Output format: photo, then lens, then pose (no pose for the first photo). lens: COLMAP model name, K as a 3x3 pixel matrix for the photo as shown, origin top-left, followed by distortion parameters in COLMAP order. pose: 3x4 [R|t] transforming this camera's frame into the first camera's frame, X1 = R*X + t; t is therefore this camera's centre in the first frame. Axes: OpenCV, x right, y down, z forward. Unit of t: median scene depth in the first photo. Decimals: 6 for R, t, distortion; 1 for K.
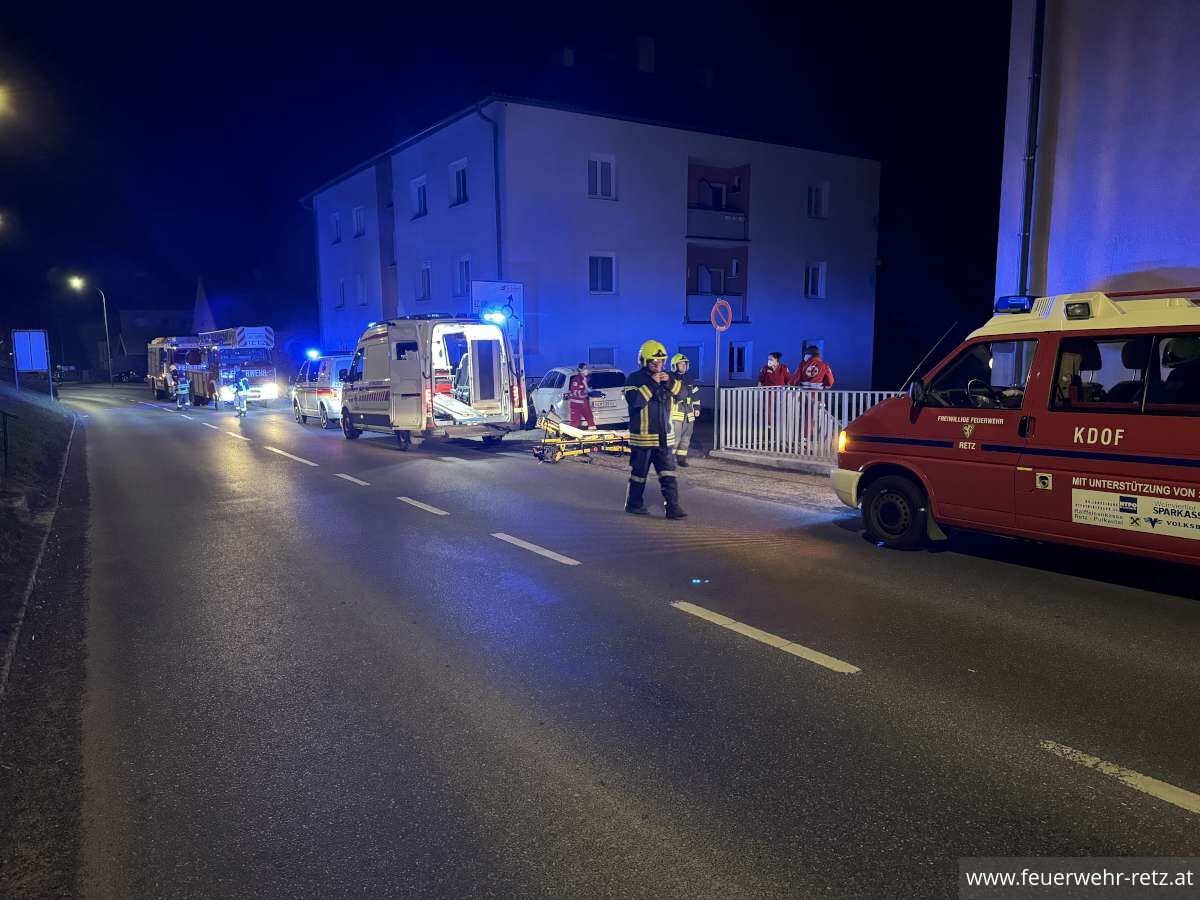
lens RADIAL K [[835.2, 0, 599.4], [0, 835.2, 457.2], [0, 0, 1]] dist [0.002795, -0.000596]
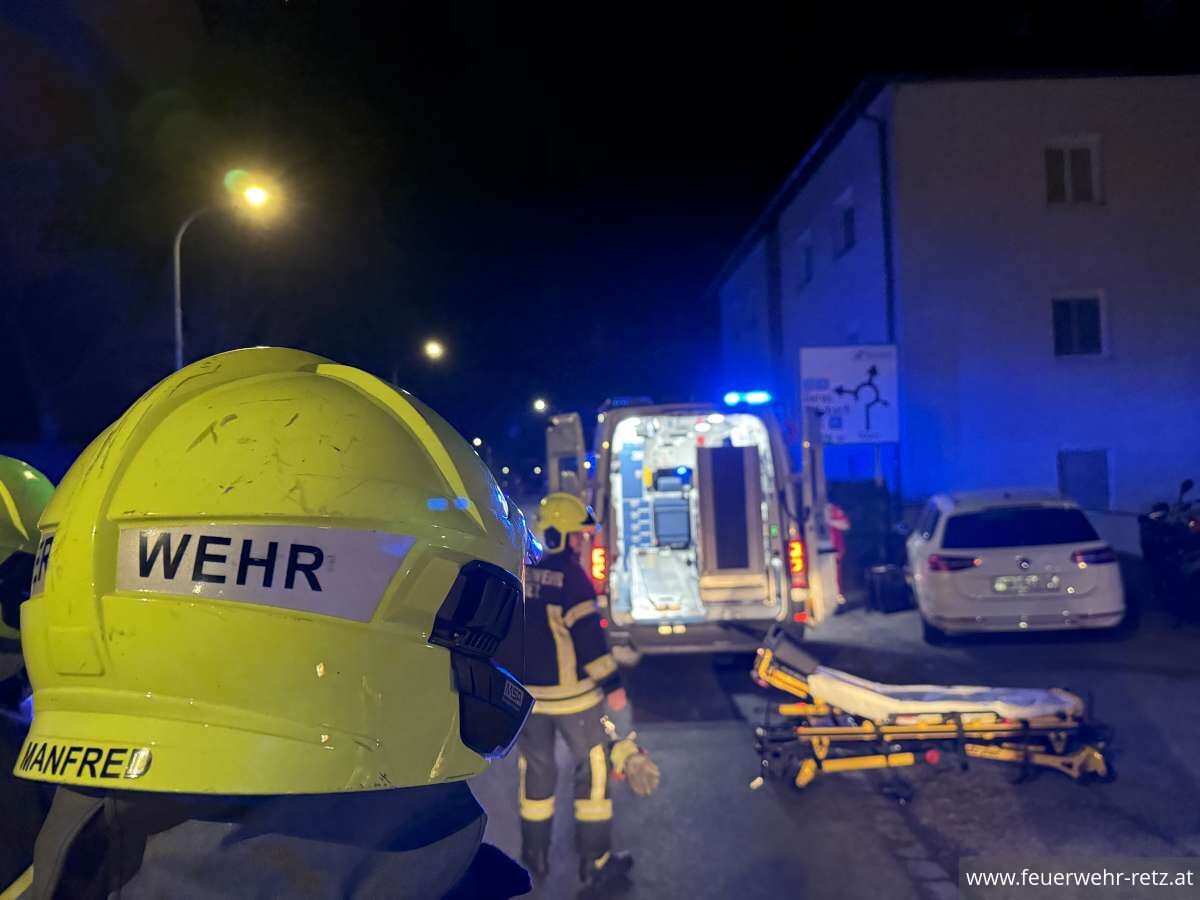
lens RADIAL K [[835.2, 0, 599.0], [0, 835.2, 447.1], [0, 0, 1]] dist [0.002795, -0.000596]
pose [[0.840424, -0.031242, -0.541028, 0.059433], [-0.044251, 0.991047, -0.125968, -0.073969], [0.540120, 0.129807, 0.831517, 0.551806]]
